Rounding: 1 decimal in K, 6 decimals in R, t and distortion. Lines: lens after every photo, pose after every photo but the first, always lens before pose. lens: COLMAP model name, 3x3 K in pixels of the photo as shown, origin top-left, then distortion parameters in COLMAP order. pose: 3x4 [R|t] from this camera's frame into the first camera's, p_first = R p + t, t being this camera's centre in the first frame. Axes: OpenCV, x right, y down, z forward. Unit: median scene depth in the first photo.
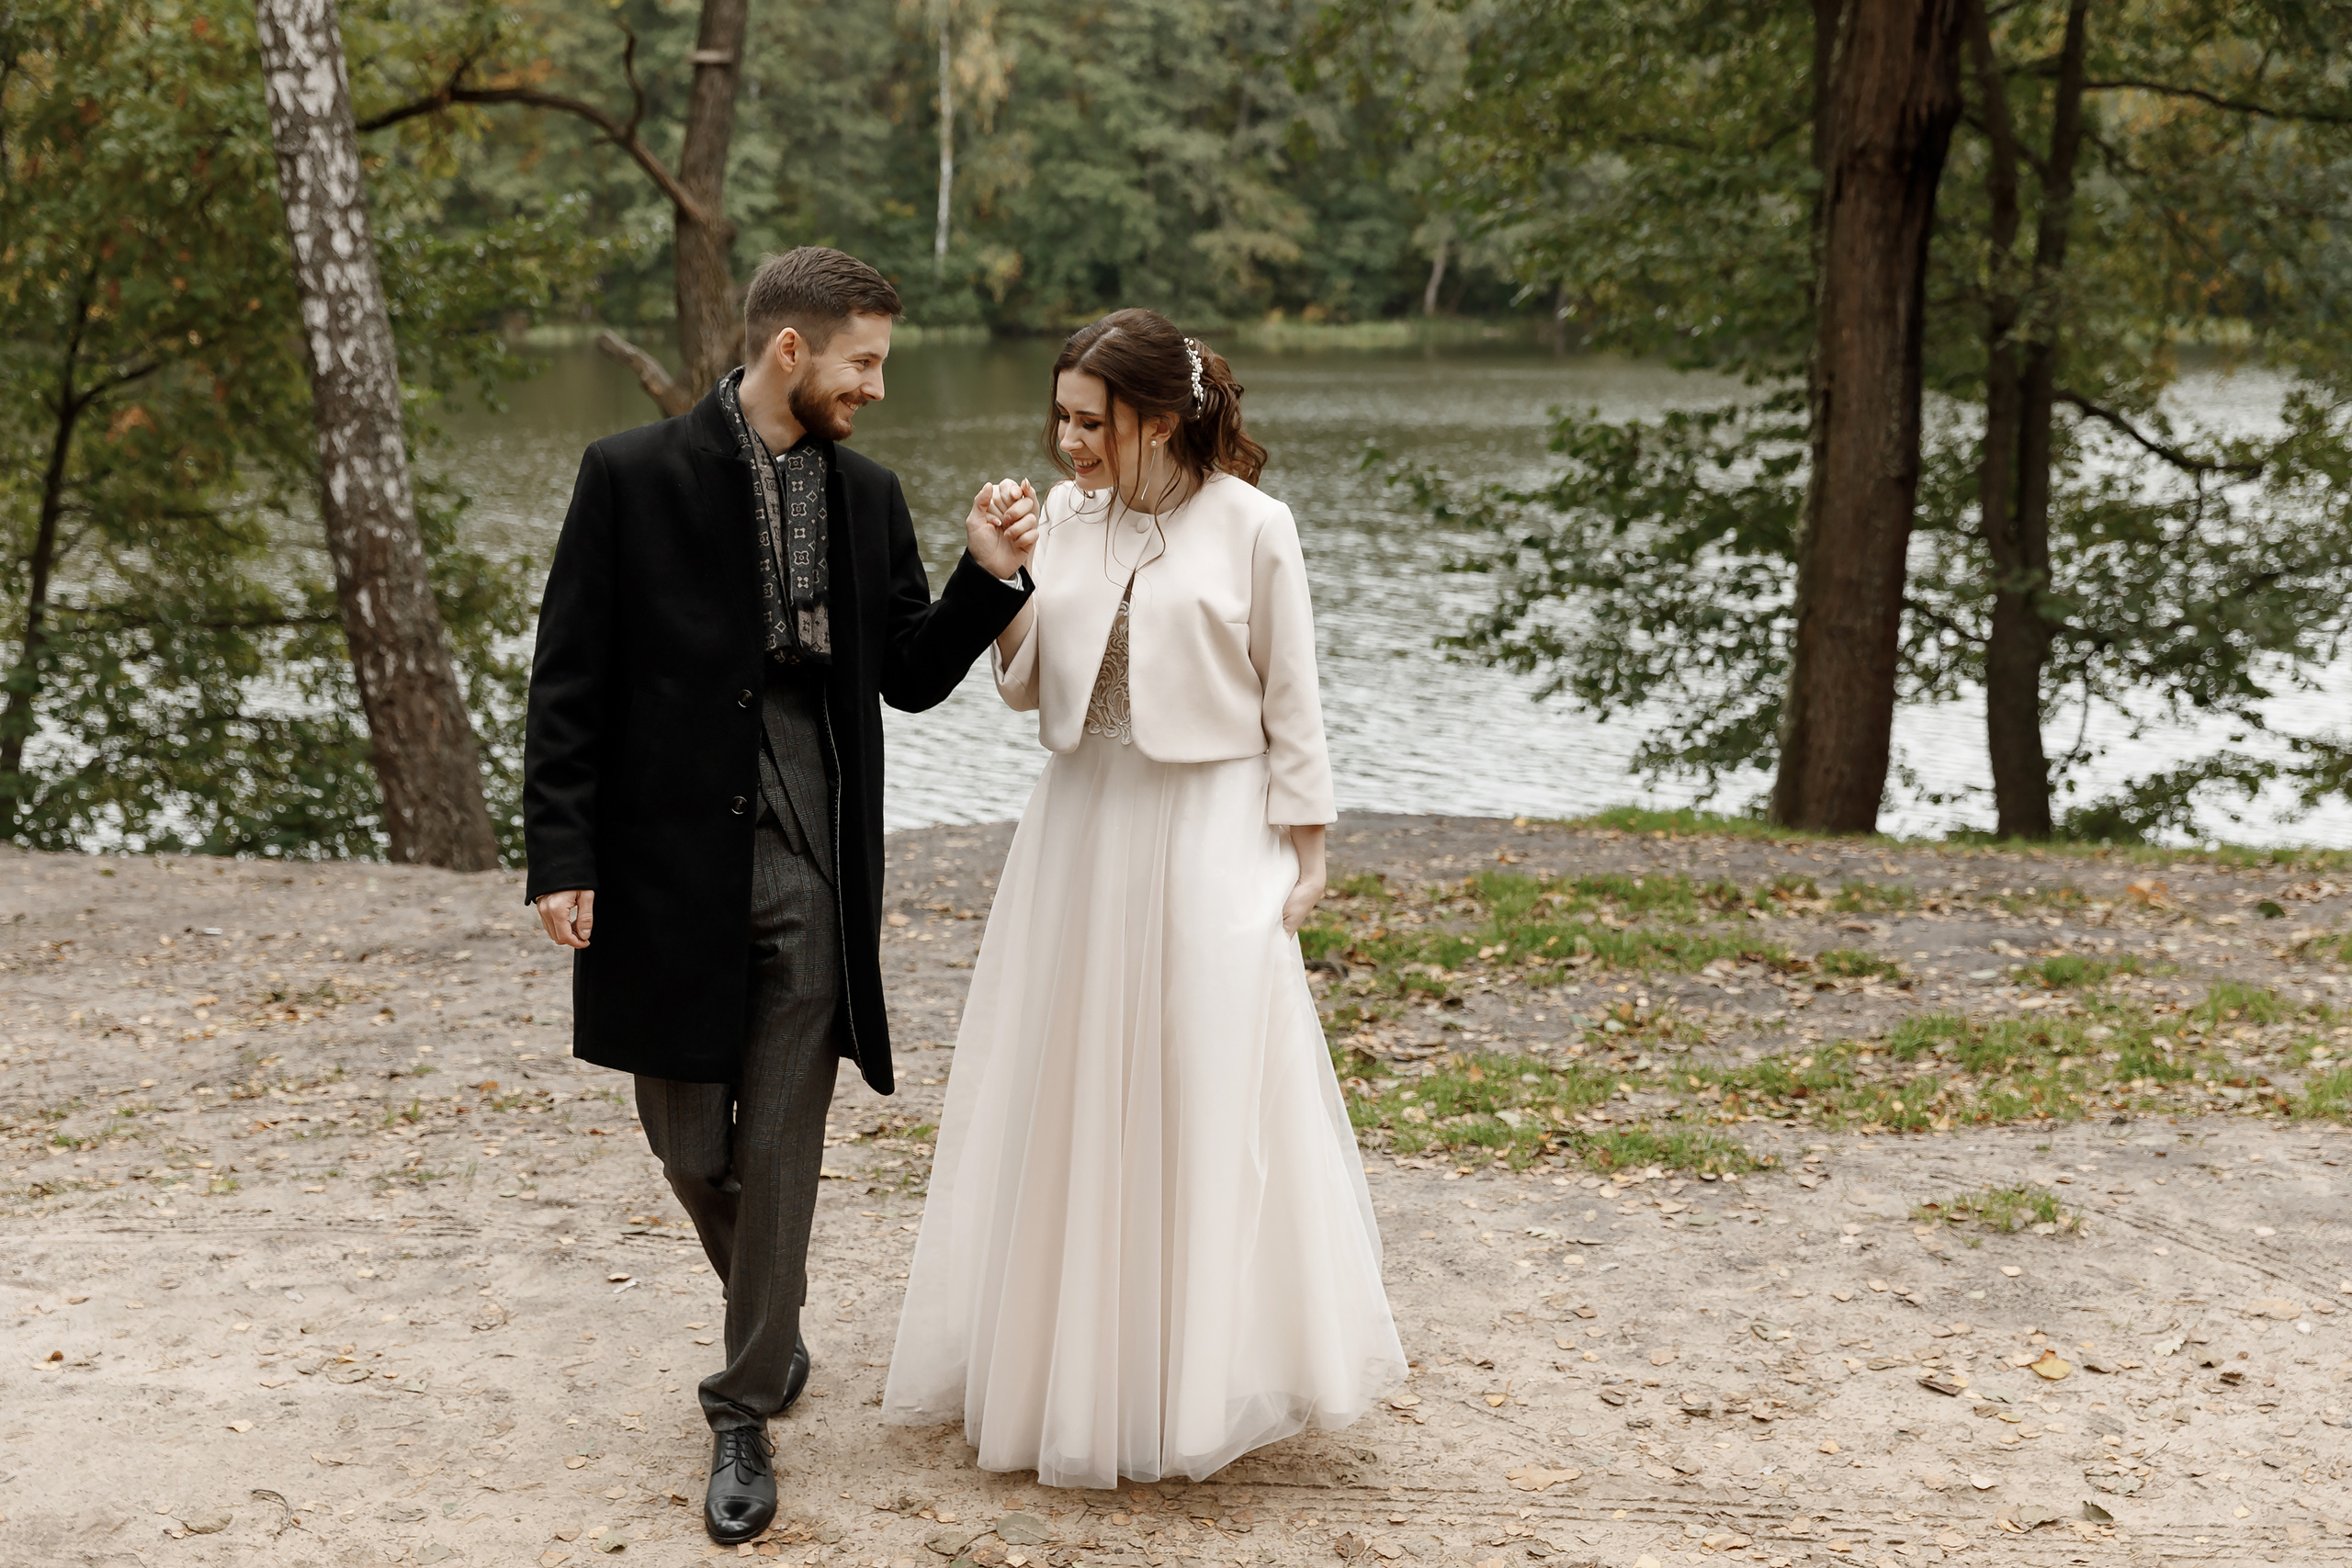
lens RADIAL K [[3432.0, 0, 1170.3], [0, 3432.0, 779.8], [0, 0, 1]] dist [0.048720, 0.000000]
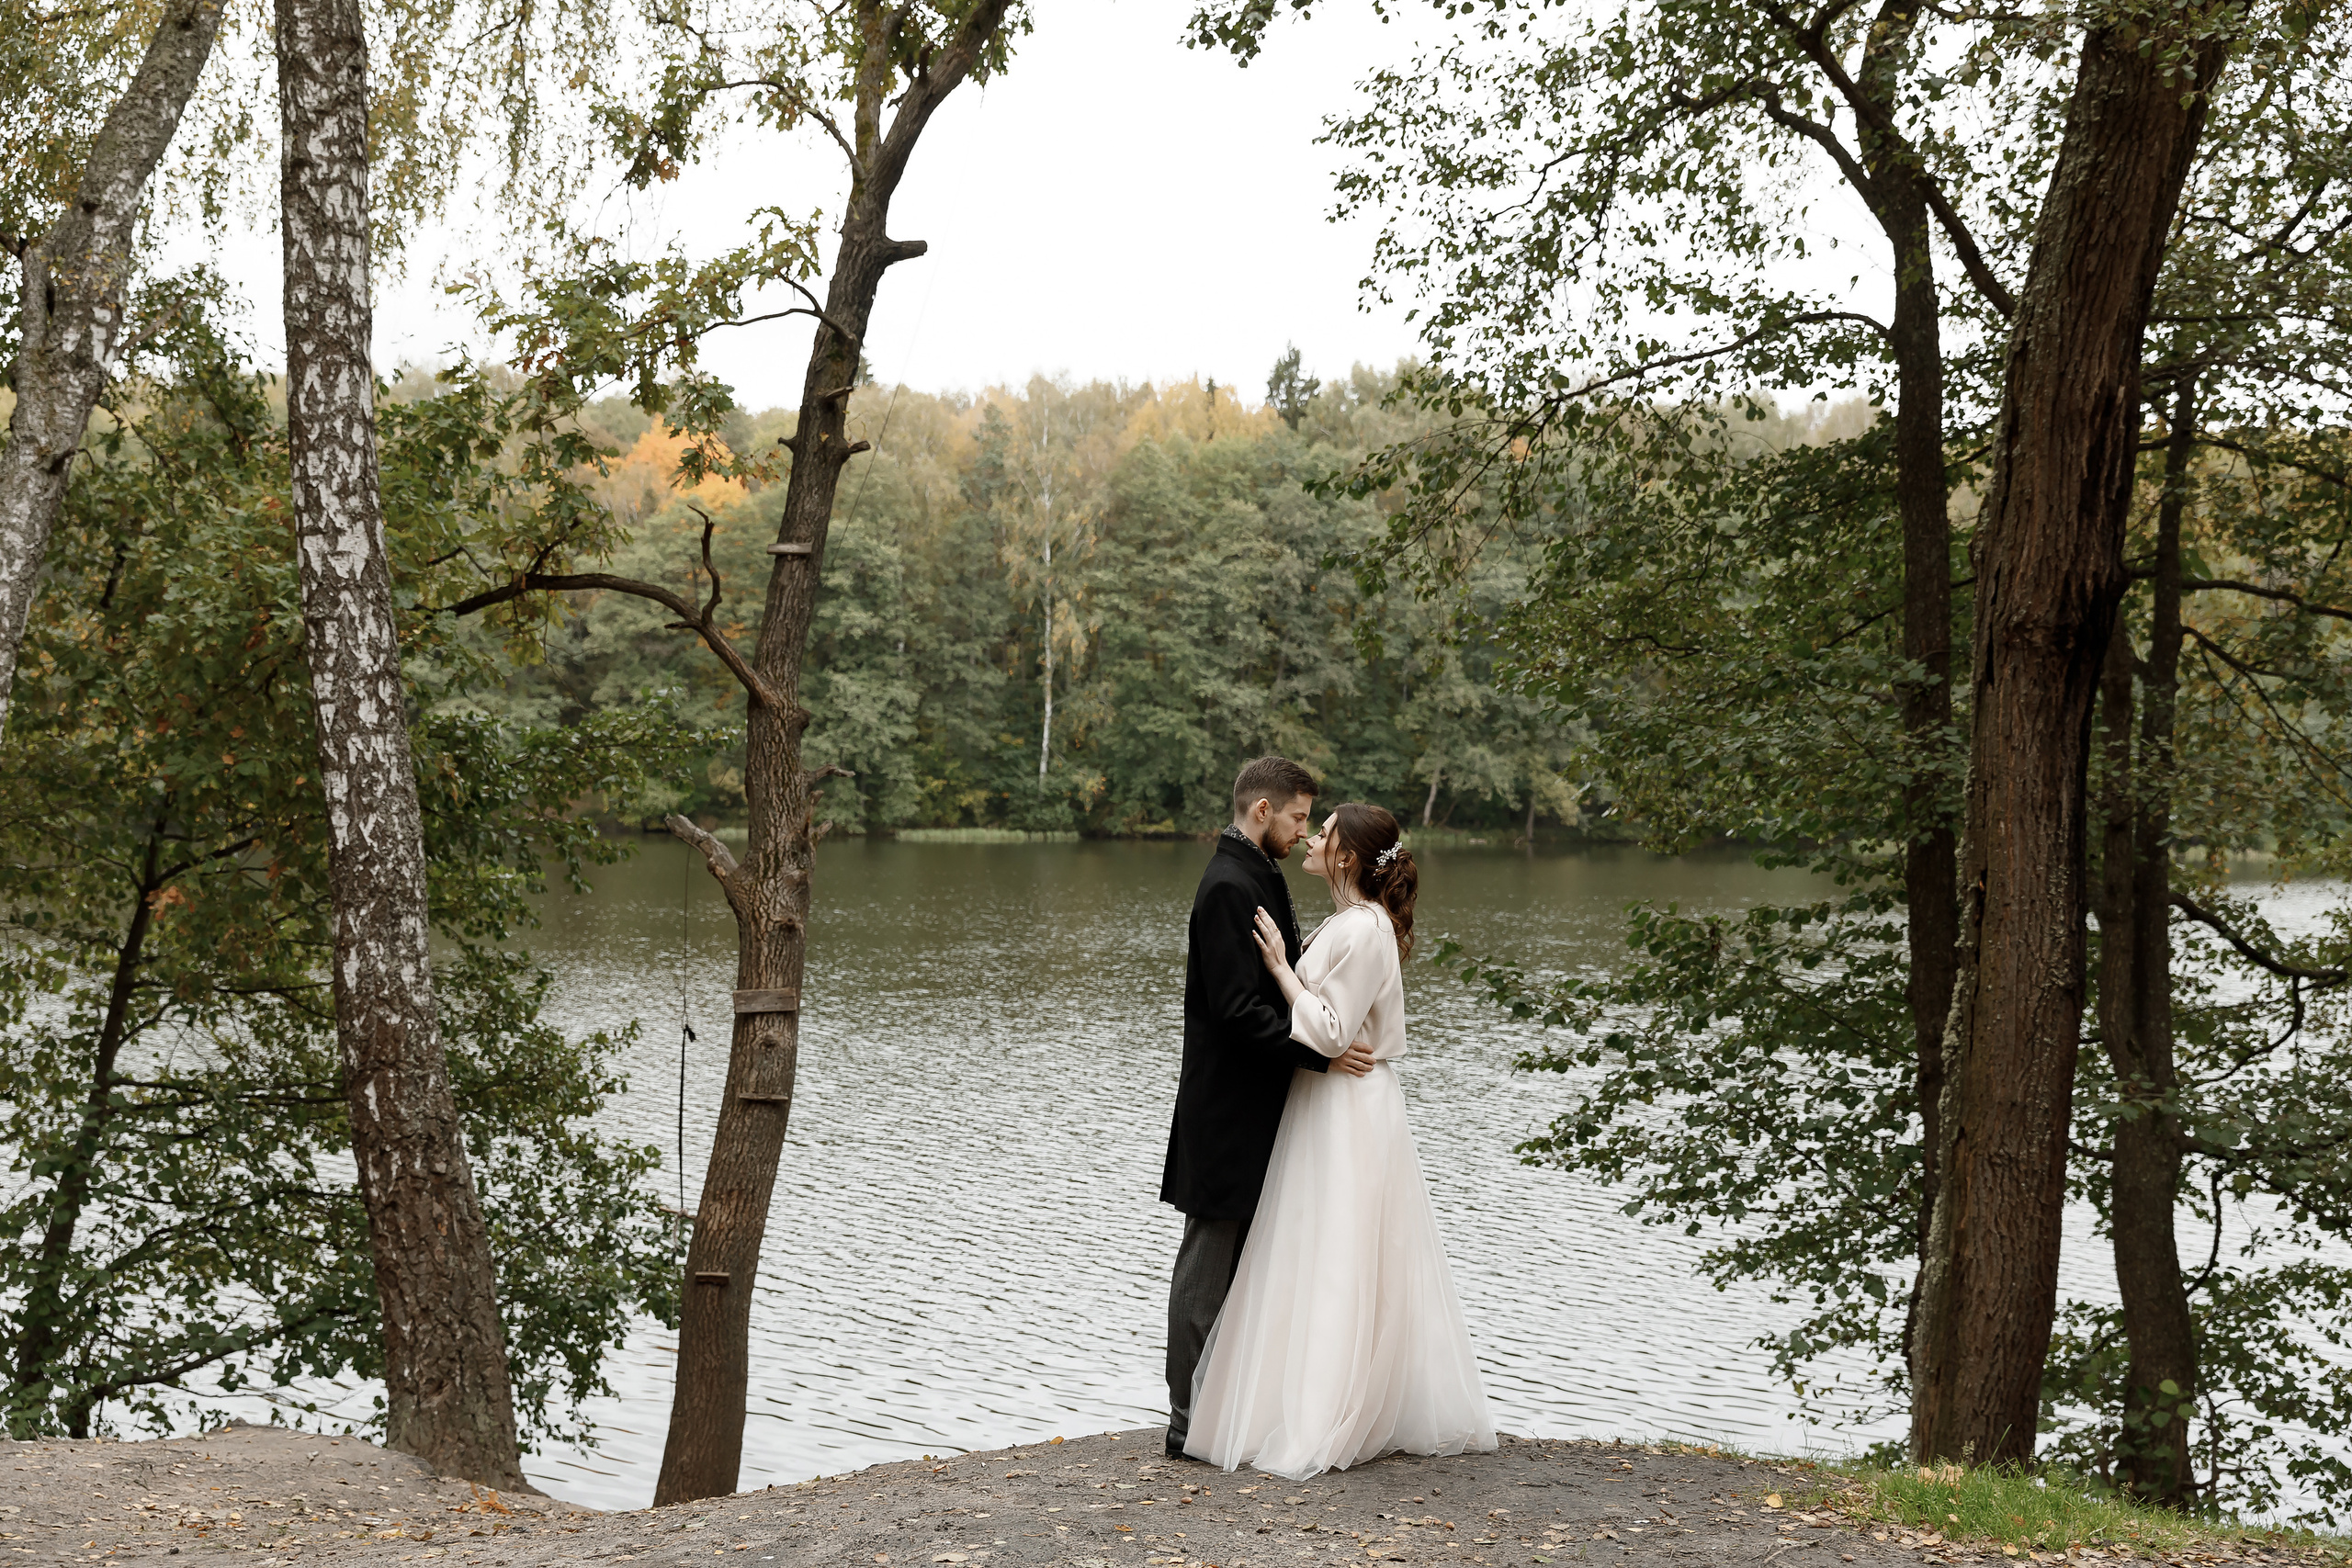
lens RADIAL K [[2372.5, 0, 1172.2], [0, 2372.5, 783.1], [0, 0, 1]] dist [0.021992, 0.000000]
pose [[0.999770, 0.012532, -0.017386, -0.008319], [-0.015075, 0.987823, -0.154853, -0.035593], [0.015233, 0.155079, 0.987785, 0.327999]]
